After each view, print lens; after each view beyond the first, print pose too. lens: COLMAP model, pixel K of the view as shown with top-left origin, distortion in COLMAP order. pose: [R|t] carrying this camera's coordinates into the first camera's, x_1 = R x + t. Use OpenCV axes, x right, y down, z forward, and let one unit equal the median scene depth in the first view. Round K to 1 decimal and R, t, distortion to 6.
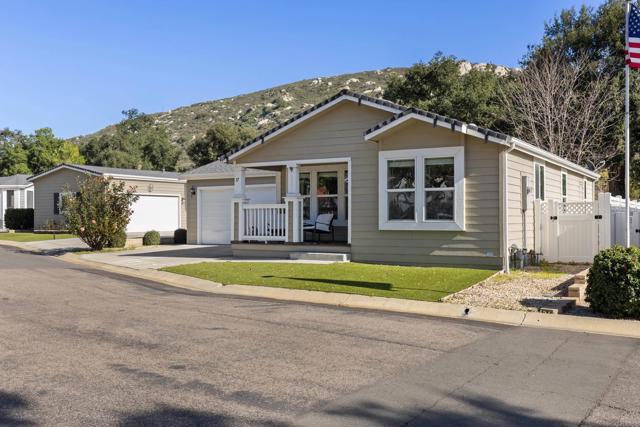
lens RADIAL K [[597.8, 0, 320.0], [0, 597.8, 213.5], [0, 0, 1]] dist [0.004787, 0.002483]
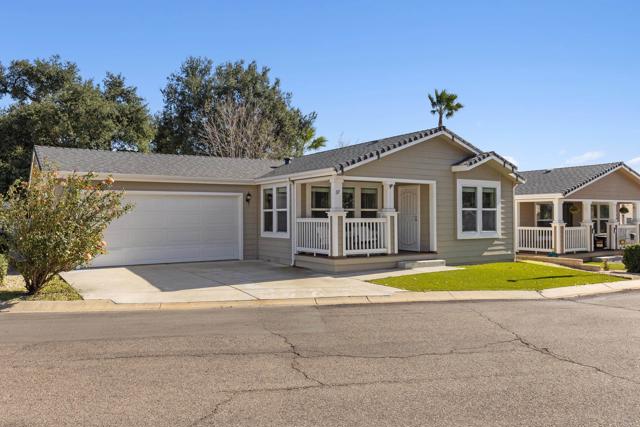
lens RADIAL K [[511.0, 0, 320.0], [0, 511.0, 213.5], [0, 0, 1]] dist [-0.000752, 0.000308]
pose [[0.440419, 0.013030, 0.897698, -1.018735], [-0.001191, 0.999902, -0.013929, -0.012428], [-0.897792, 0.005065, 0.440391, 0.770127]]
